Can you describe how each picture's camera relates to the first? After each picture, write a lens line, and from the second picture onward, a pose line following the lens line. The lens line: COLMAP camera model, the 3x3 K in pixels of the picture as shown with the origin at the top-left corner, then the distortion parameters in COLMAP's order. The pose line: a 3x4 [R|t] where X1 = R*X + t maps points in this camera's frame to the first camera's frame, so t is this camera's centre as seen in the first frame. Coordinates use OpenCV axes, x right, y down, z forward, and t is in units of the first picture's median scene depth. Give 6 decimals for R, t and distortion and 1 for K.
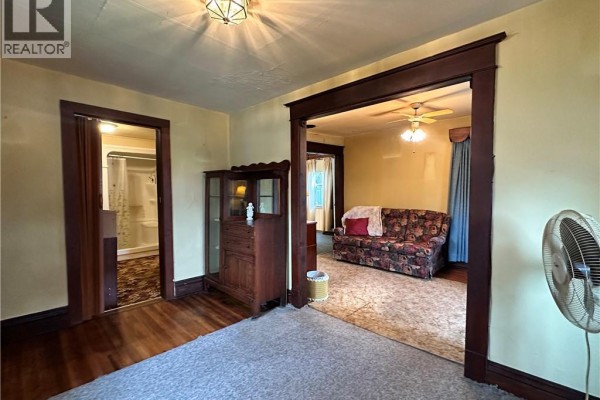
lens RADIAL K [[266.2, 0, 300.0], [0, 266.2, 200.0], [0, 0, 1]] dist [0.000023, -0.000002]
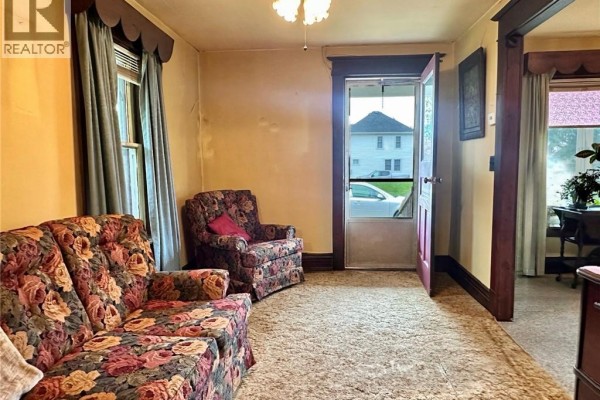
lens RADIAL K [[418.6, 0, 300.0], [0, 418.6, 200.0], [0, 0, 1]] dist [0.131389, -0.228251]
pose [[-0.641191, -0.063825, 0.764722, -0.082993], [0.040146, 0.992380, 0.116487, -0.043093], [-0.766330, 0.105391, -0.633743, 1.644553]]
